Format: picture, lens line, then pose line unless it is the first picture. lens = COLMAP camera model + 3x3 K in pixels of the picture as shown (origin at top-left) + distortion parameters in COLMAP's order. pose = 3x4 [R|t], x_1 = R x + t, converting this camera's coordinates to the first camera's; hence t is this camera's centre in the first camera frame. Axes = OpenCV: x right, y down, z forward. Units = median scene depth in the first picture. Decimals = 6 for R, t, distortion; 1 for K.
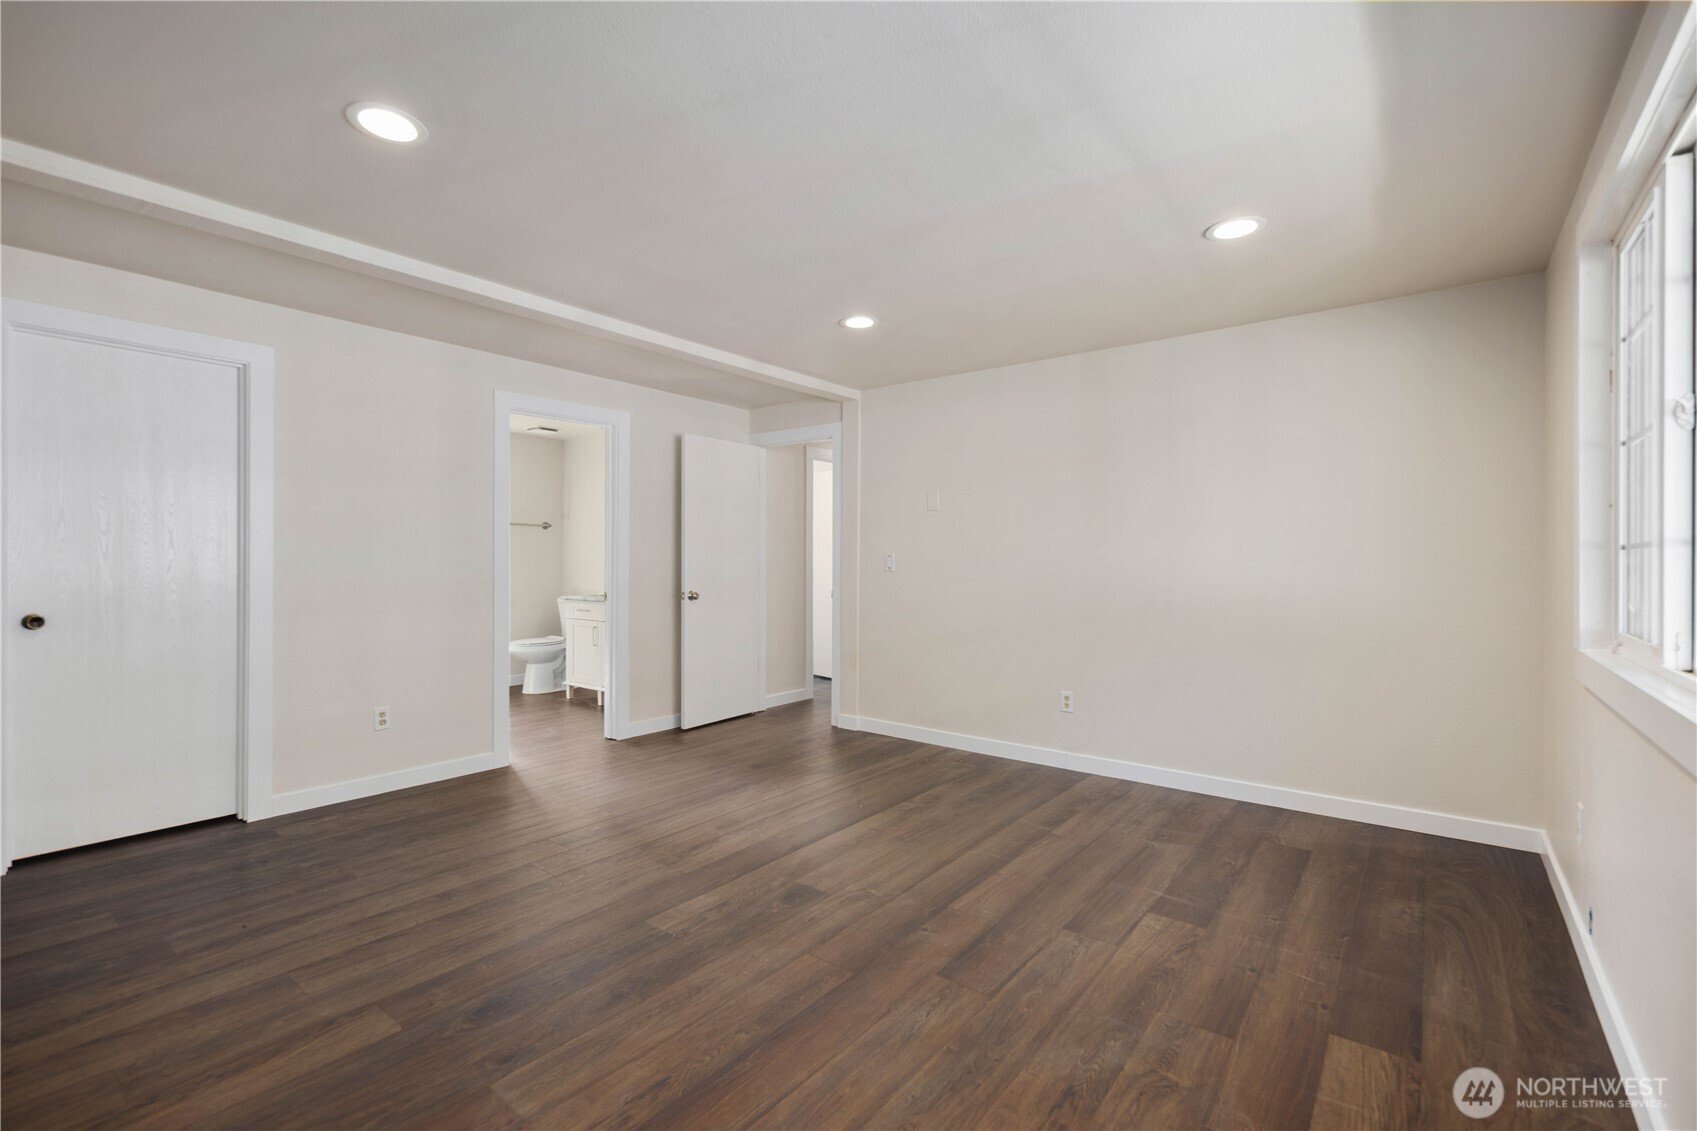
lens RADIAL K [[741.4, 0, 846.5], [0, 741.4, 563.0], [0, 0, 1]] dist [-0.000659, -0.000022]
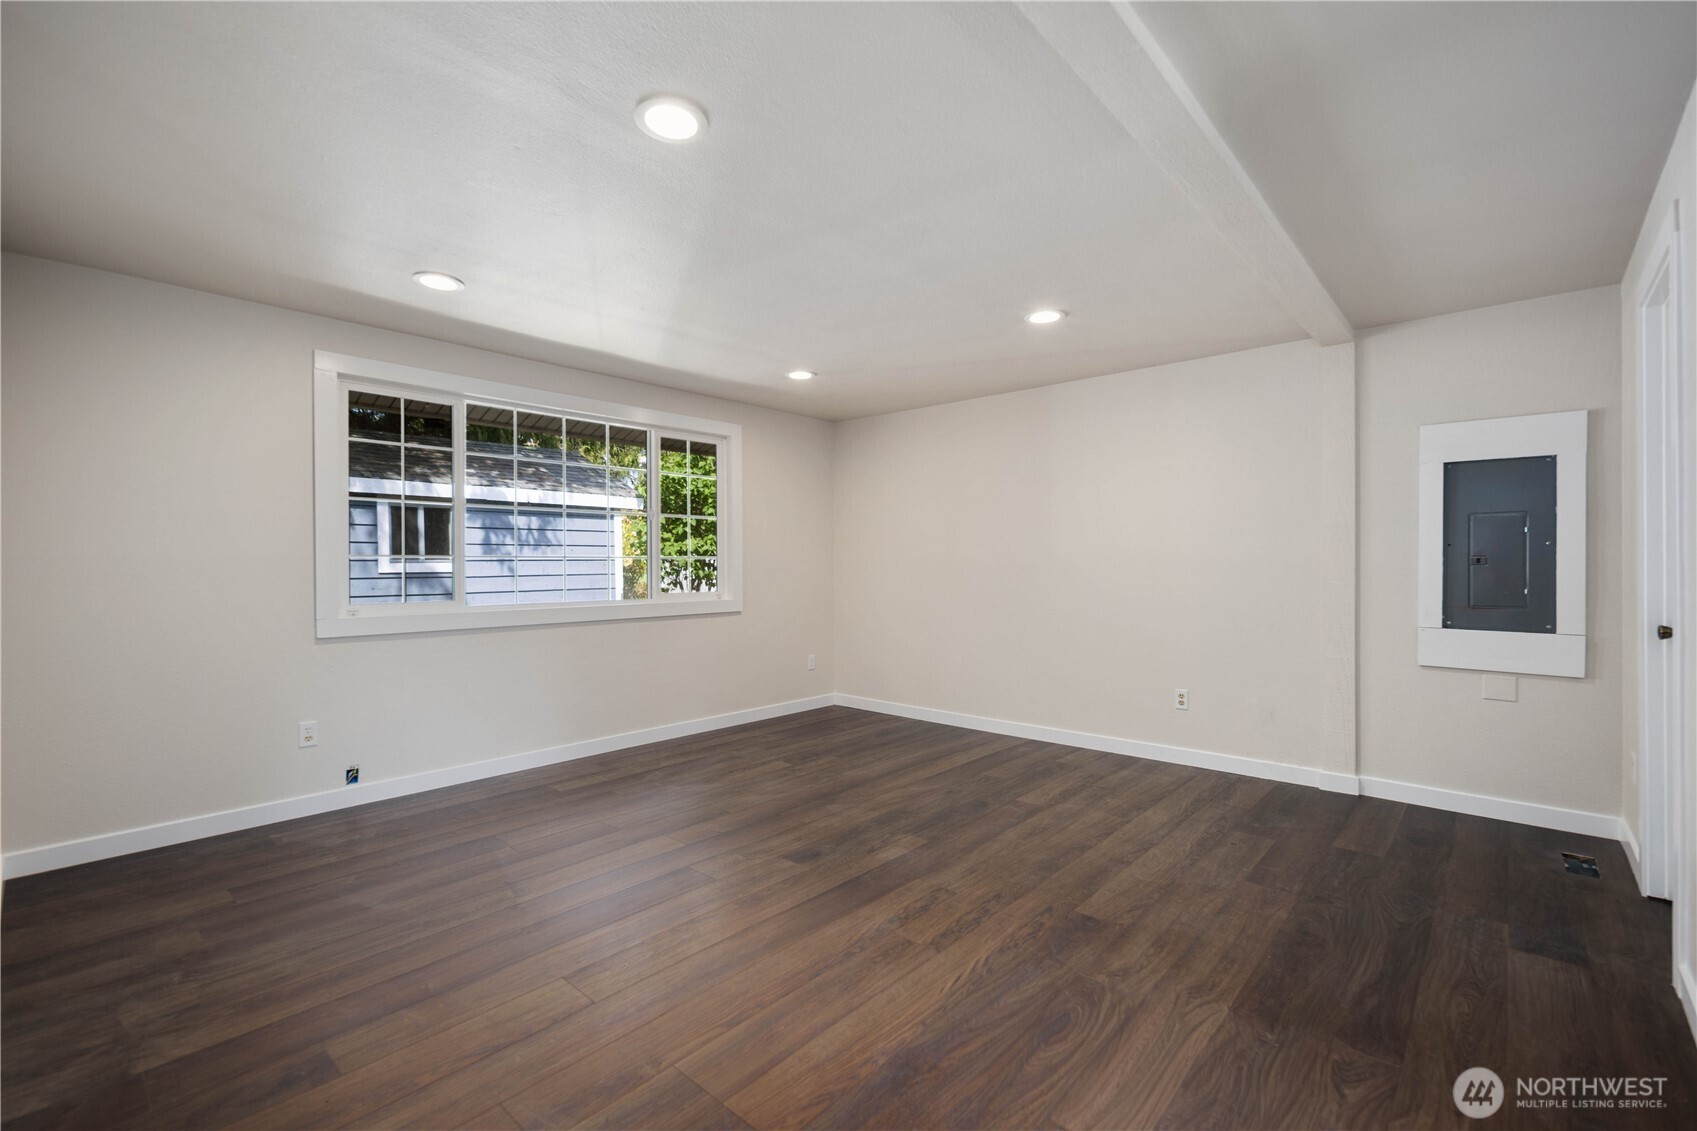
lens RADIAL K [[741.4, 0, 850.0], [0, 741.4, 564.5], [0, 0, 1]] dist [-0.000659, -0.000022]
pose [[-0.997894, 0.000731, 0.064856, -0.225442], [0.001133, 0.999980, 0.006162, -0.008774], [-0.064851, 0.006223, -0.997876, 2.346240]]
